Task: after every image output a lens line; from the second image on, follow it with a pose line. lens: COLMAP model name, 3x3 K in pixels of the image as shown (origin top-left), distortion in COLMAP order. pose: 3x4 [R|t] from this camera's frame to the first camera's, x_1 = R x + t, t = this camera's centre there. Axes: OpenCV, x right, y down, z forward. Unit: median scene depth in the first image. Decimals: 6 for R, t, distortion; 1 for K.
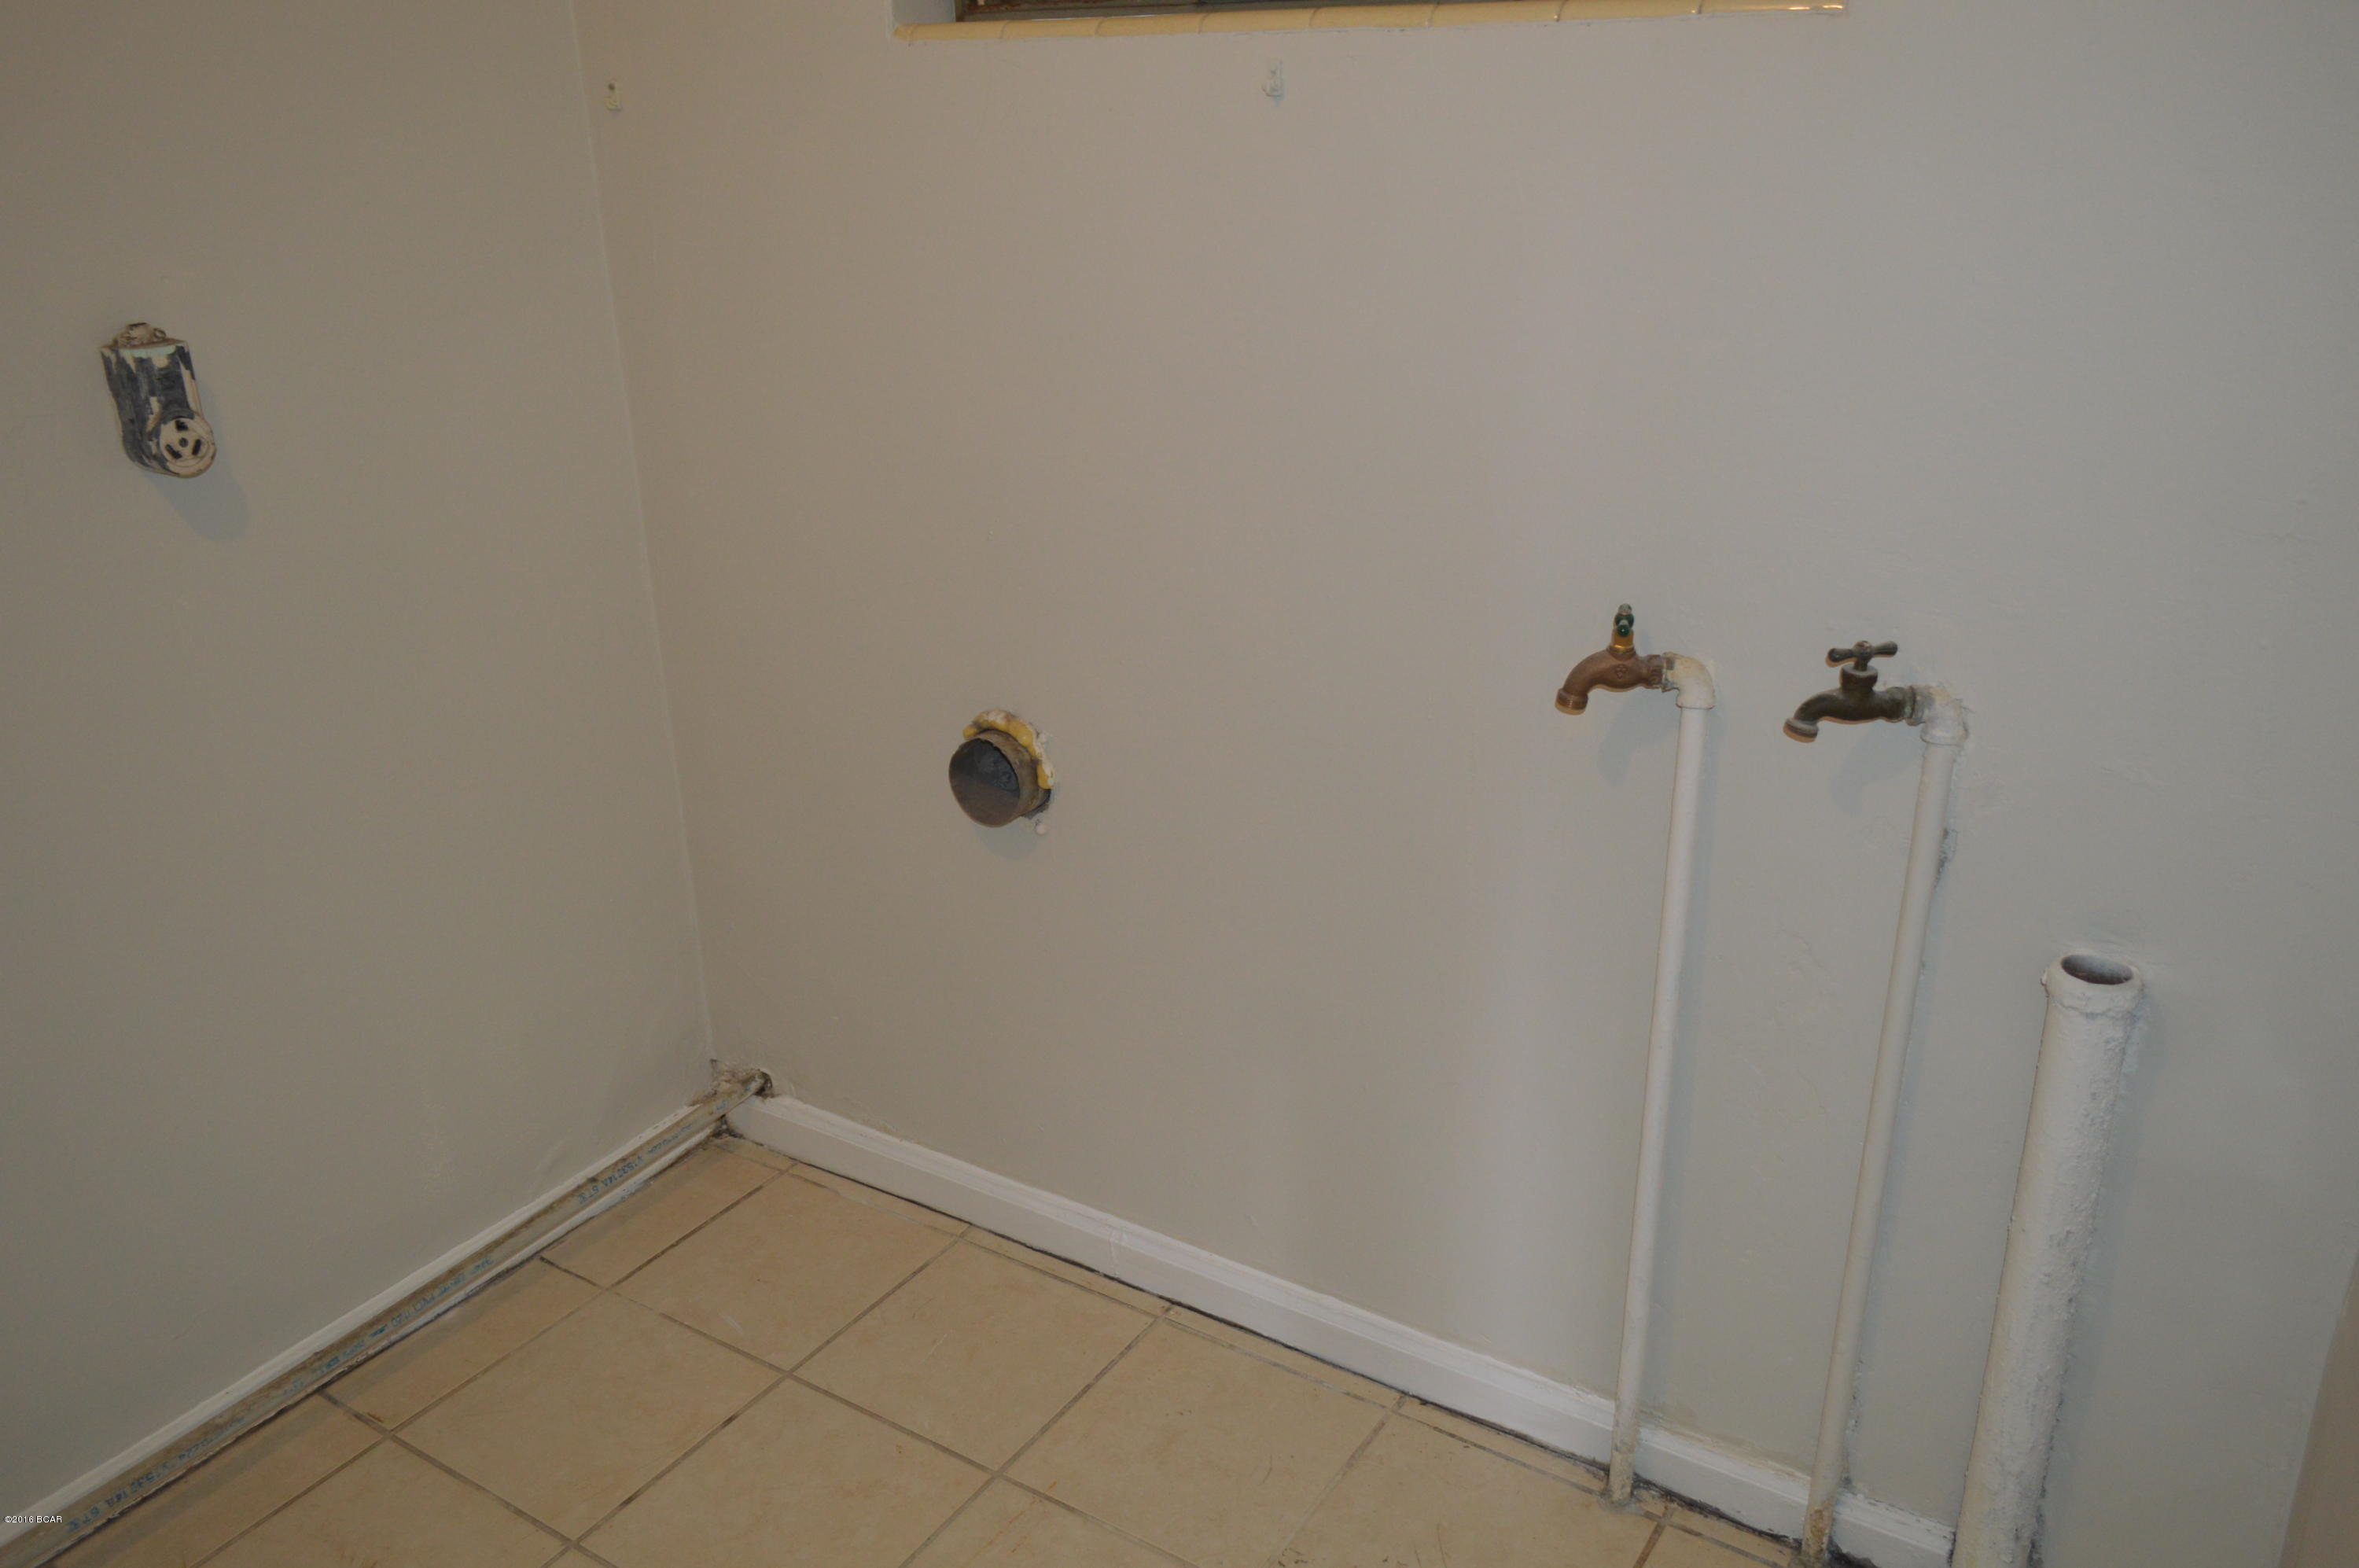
lens RADIAL K [[1868.6, 0, 1181.1], [0, 1868.6, 796.3], [0, 0, 1]] dist [-0.012042, 0.008824]
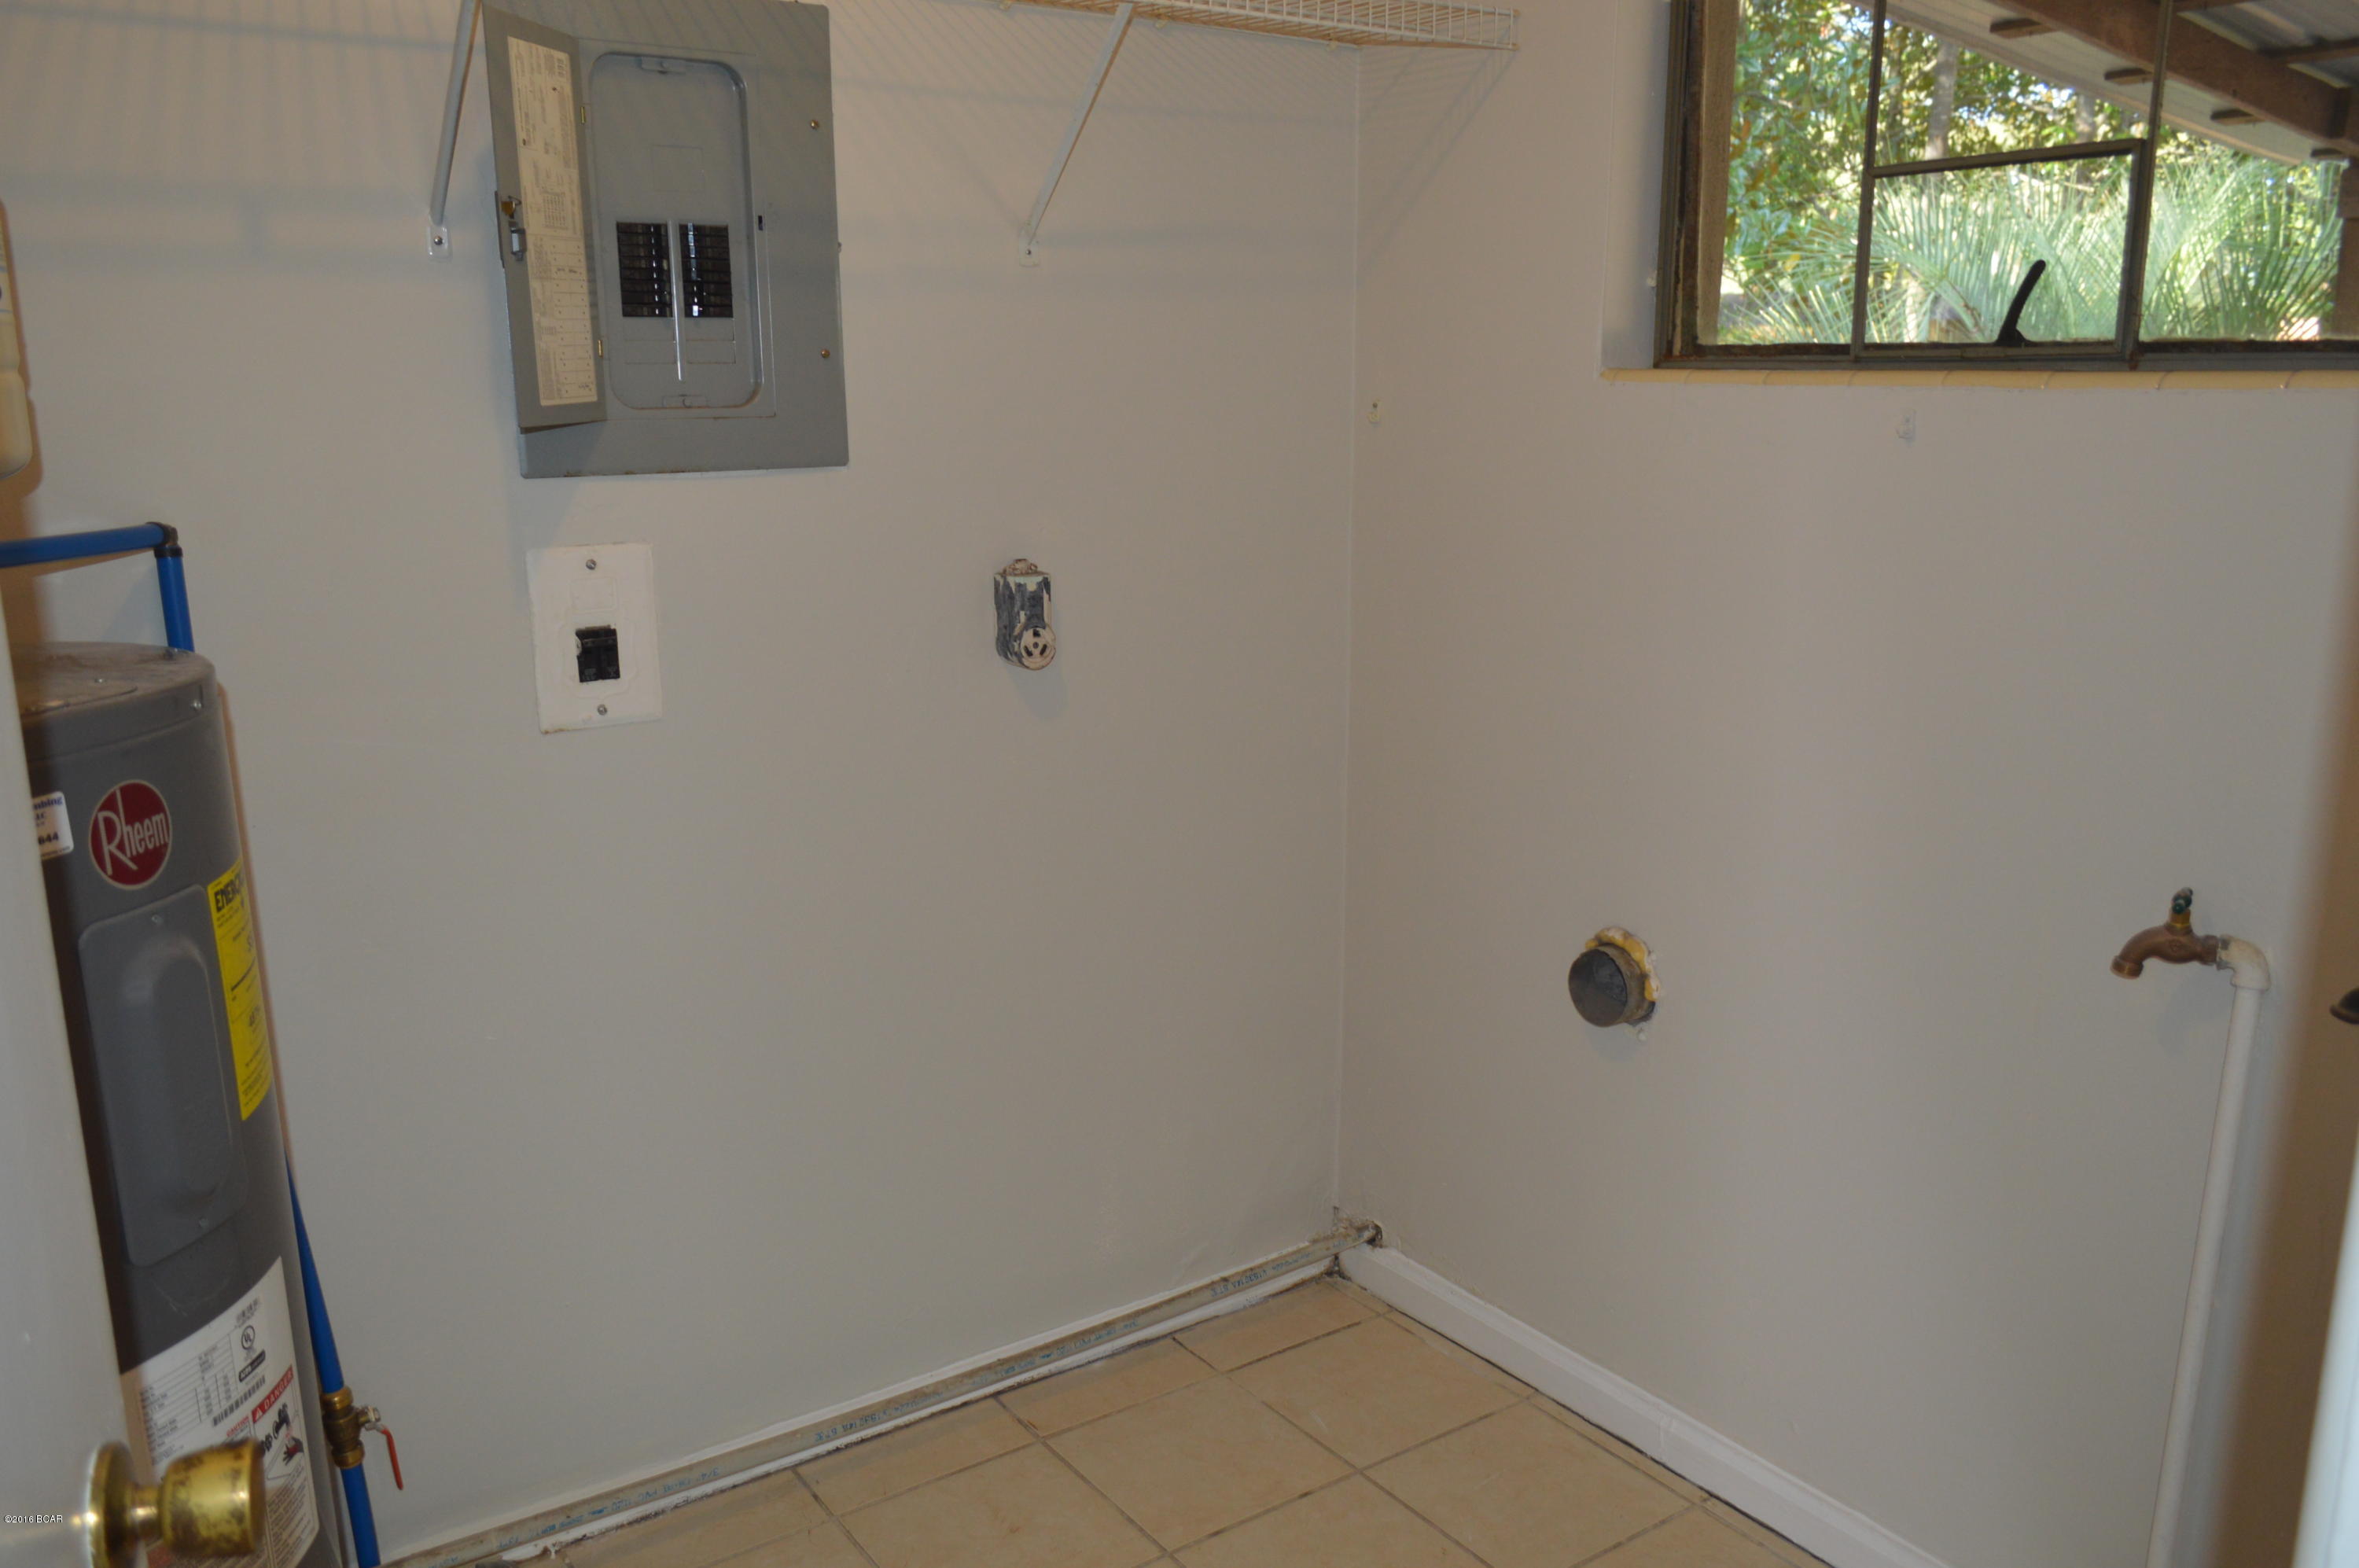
lens RADIAL K [[1868.6, 0, 1174.5], [0, 1868.6, 786.9], [0, 0, 1]] dist [-0.012042, 0.008824]
pose [[0.928438, 0.107051, -0.355730, 0.050568], [-0.160411, 0.979233, -0.123981, 0.056622], [0.335070, 0.172171, 0.926329, -0.189050]]
